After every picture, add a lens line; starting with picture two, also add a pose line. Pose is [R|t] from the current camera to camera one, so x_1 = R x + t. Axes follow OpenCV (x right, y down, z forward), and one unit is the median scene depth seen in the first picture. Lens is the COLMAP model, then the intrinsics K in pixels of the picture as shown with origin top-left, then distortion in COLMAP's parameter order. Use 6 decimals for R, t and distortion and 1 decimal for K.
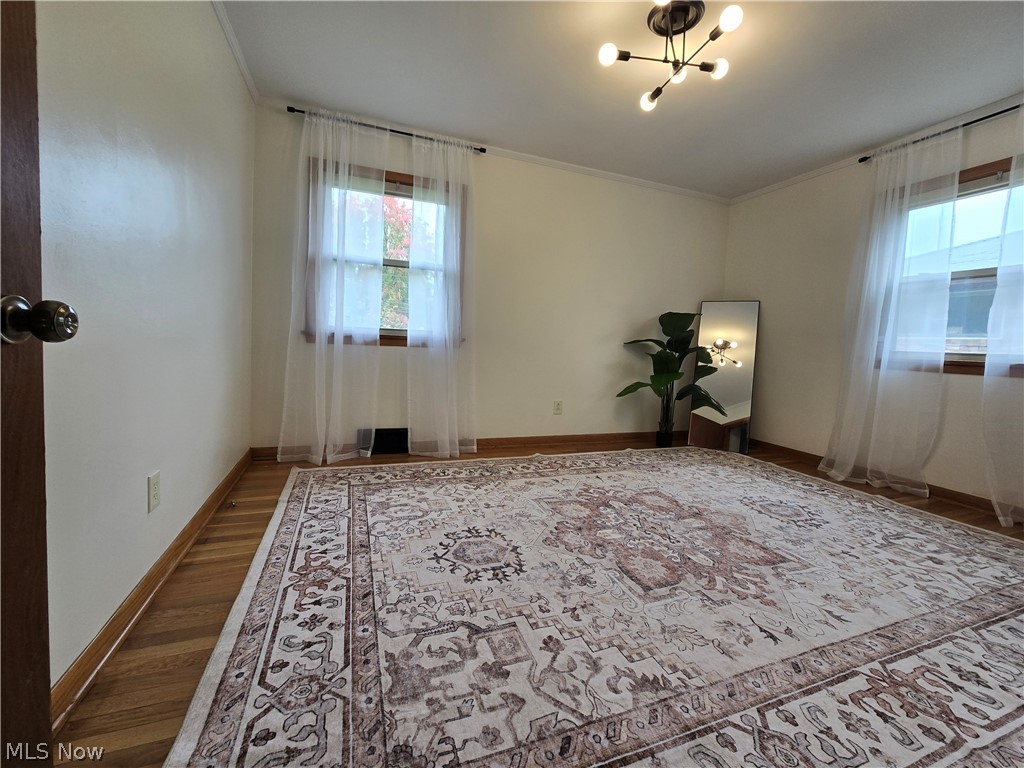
lens RADIAL K [[418.3, 0, 507.4], [0, 418.3, 366.4], [0, 0, 1]] dist [0.001394, -0.003870]
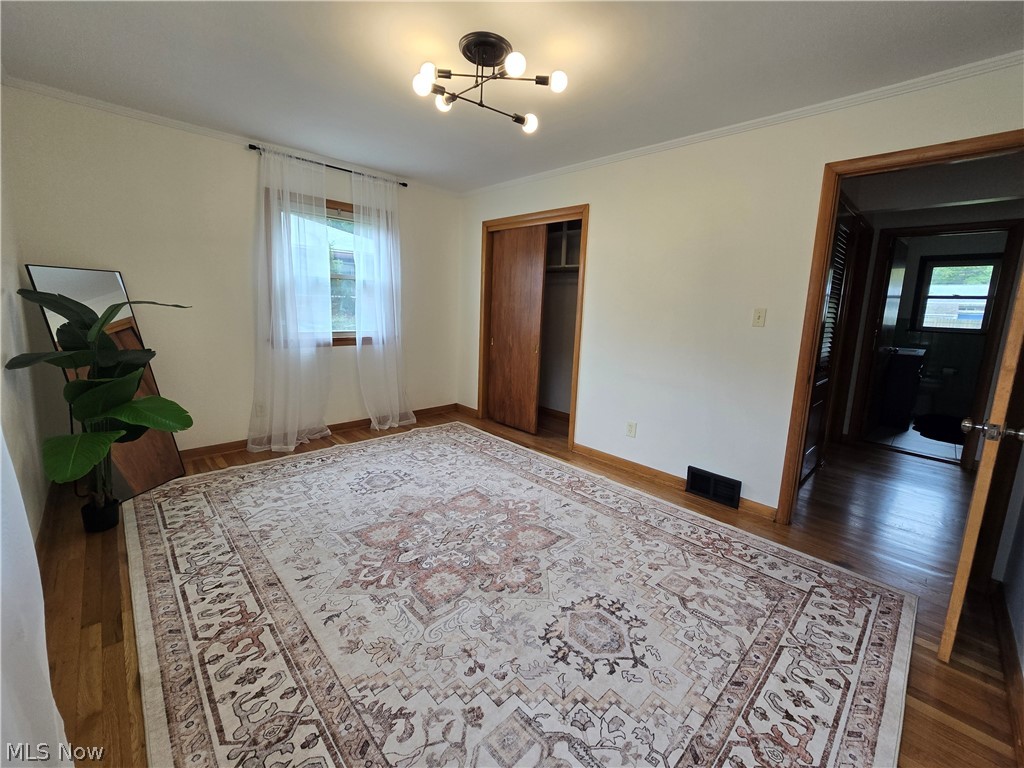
lens RADIAL K [[418.3, 0, 507.4], [0, 418.3, 366.4], [0, 0, 1]] dist [0.001394, -0.003870]
pose [[-0.391077, -0.198197, 0.898764, -0.776985], [-0.000744, 0.976605, 0.215039, -0.366369], [-0.920358, 0.083428, -0.382075, 1.630198]]
